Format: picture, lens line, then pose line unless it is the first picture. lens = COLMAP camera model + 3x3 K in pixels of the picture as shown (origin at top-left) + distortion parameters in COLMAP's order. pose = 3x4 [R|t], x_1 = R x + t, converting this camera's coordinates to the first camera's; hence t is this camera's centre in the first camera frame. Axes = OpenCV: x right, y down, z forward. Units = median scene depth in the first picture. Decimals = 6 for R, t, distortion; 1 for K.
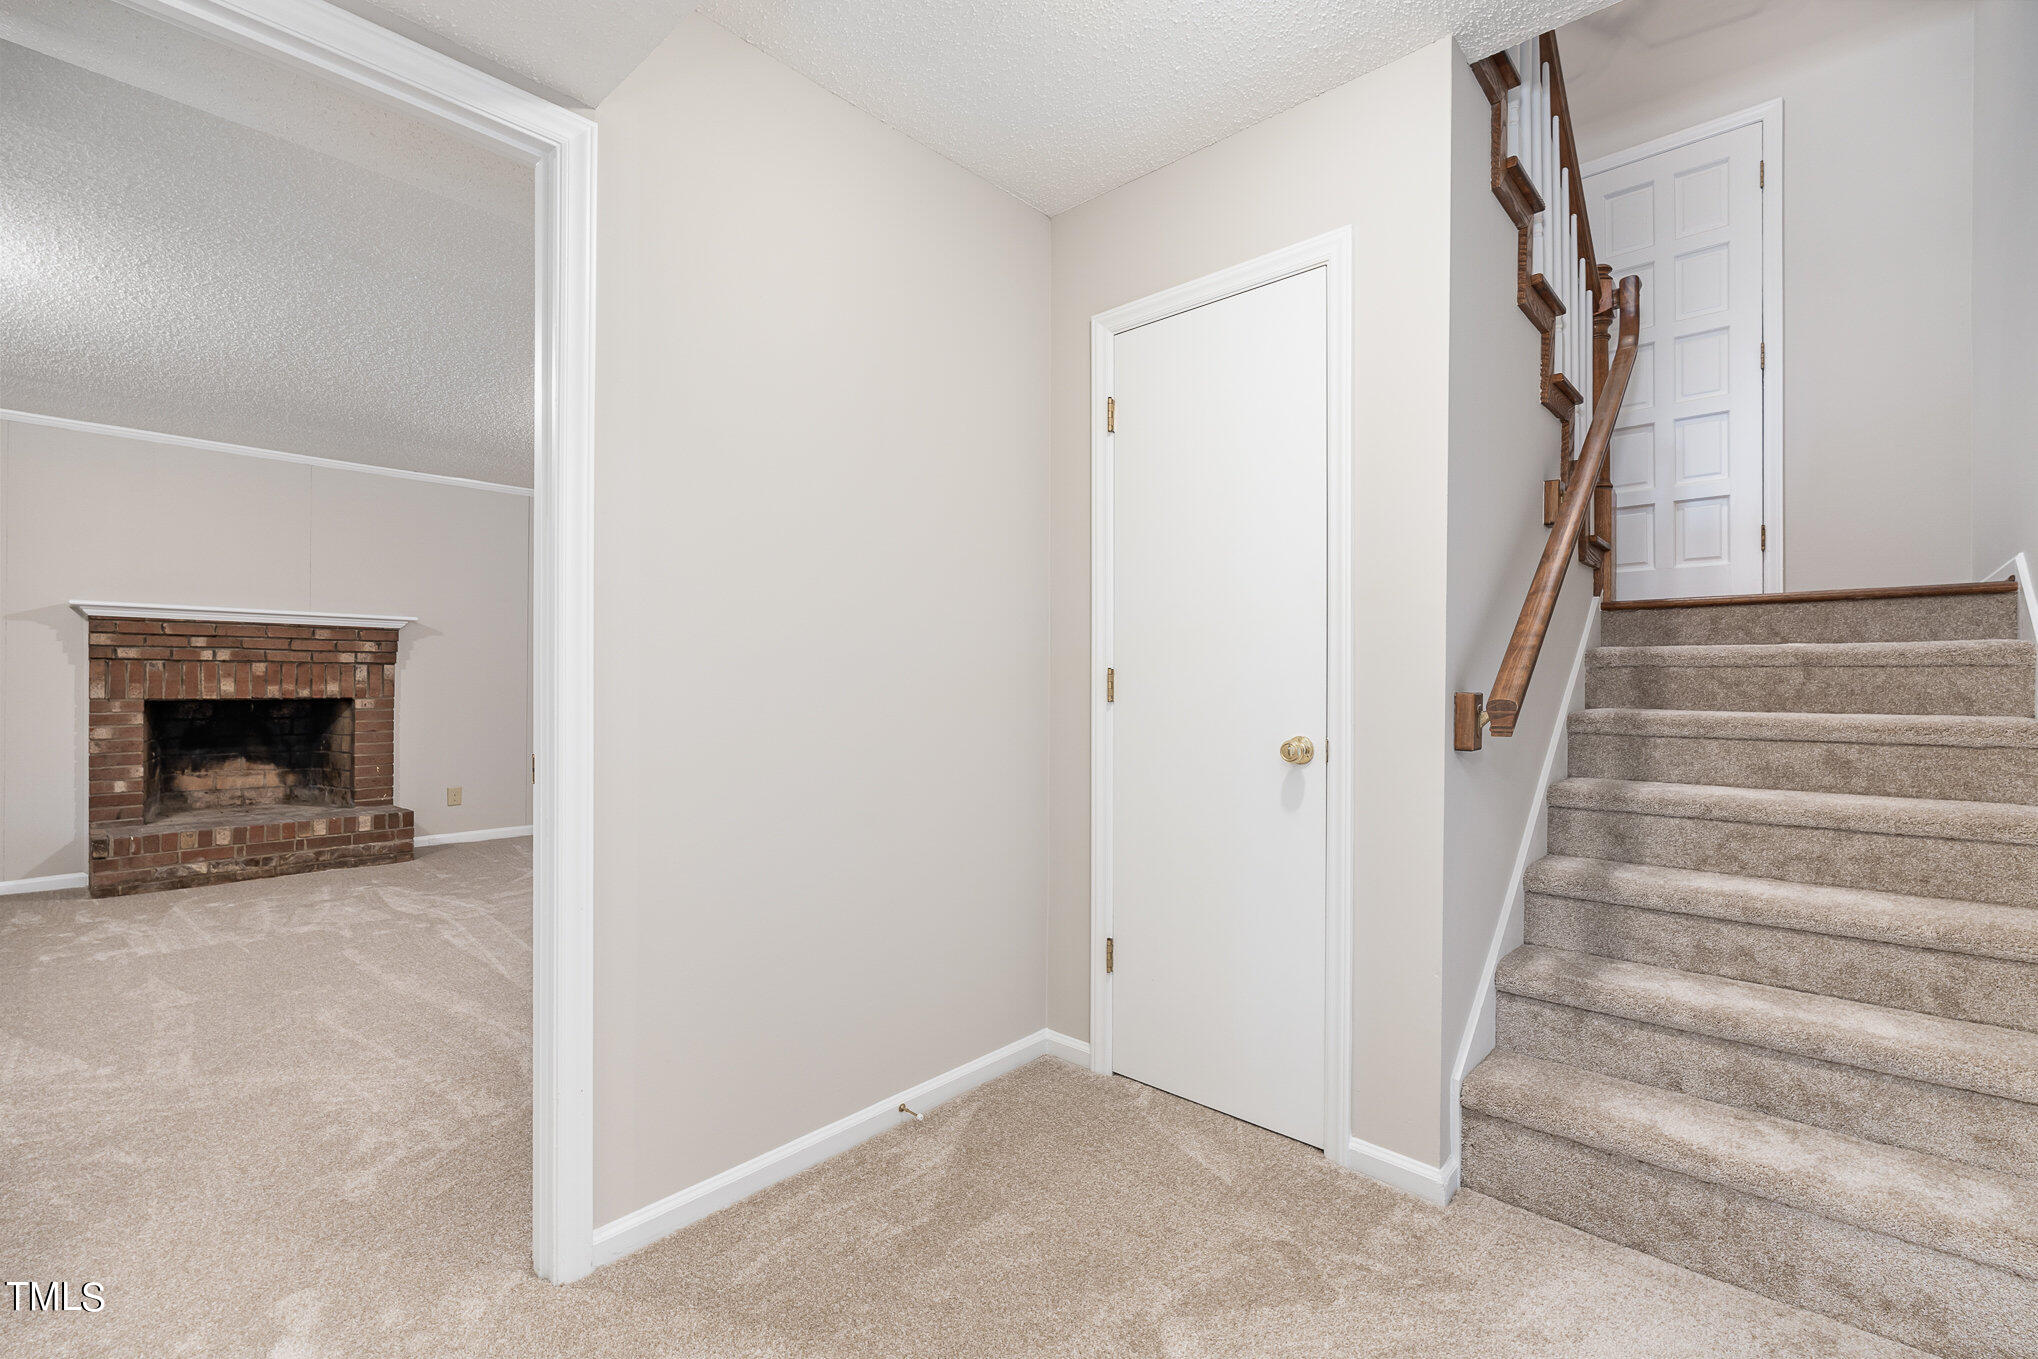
lens RADIAL K [[879.9, 0, 1016.2], [0, 879.9, 677.9], [0, 0, 1]] dist [0.000782, -0.000108]
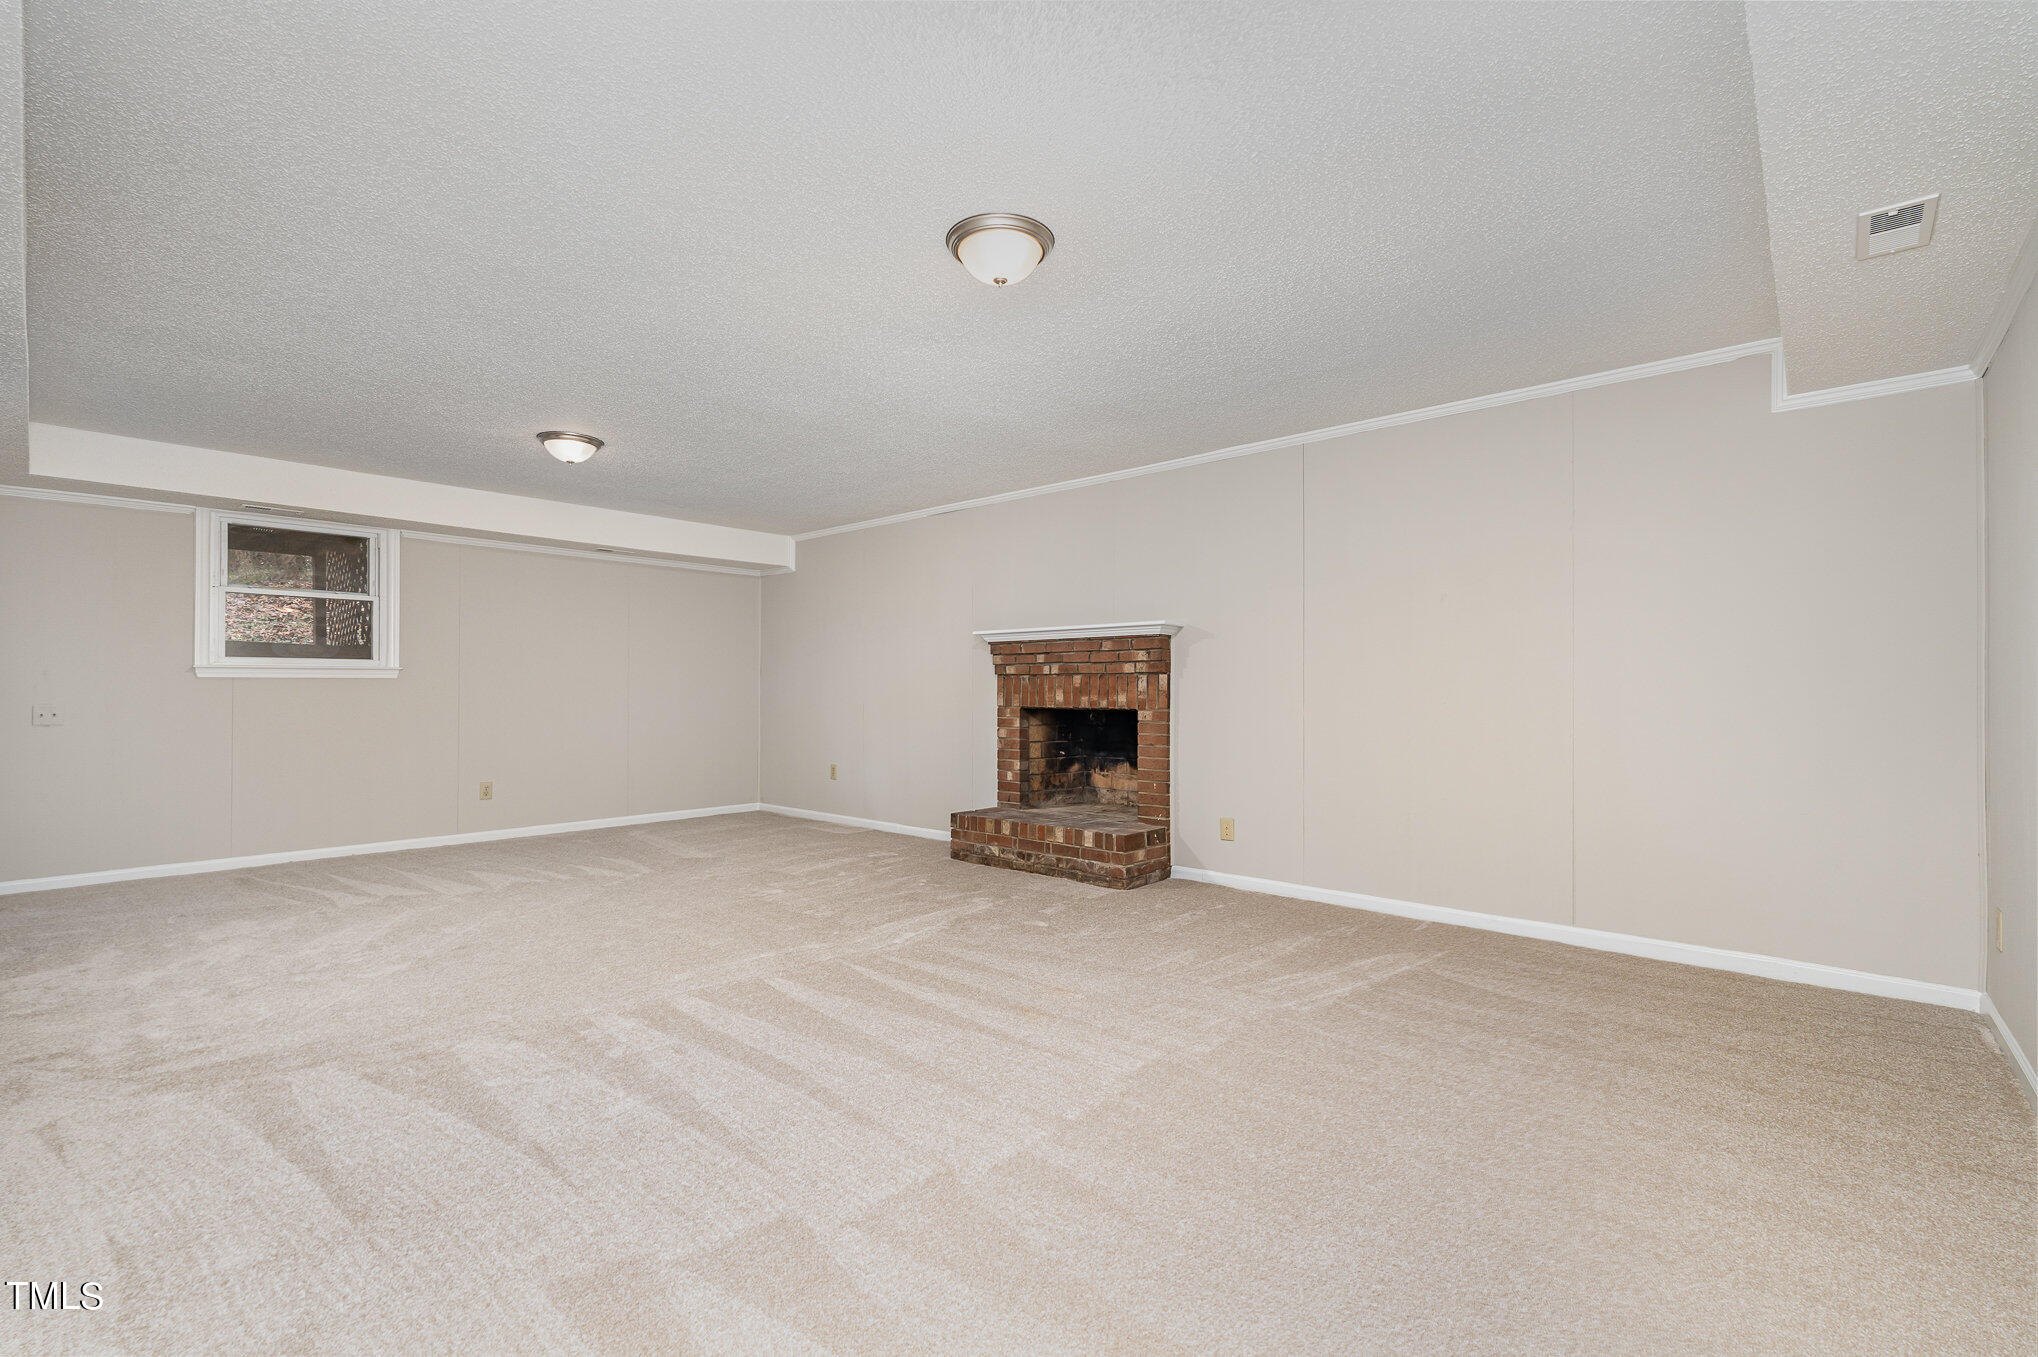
lens RADIAL K [[879.9, 0, 1016.8], [0, 879.9, 693.6], [0, 0, 1]] dist [0.000782, -0.000108]
pose [[0.010169, -0.003127, -0.999943, 0.223886], [0.003978, 0.999987, -0.003086, 0.008482], [0.999940, -0.003946, 0.010181, 0.911916]]
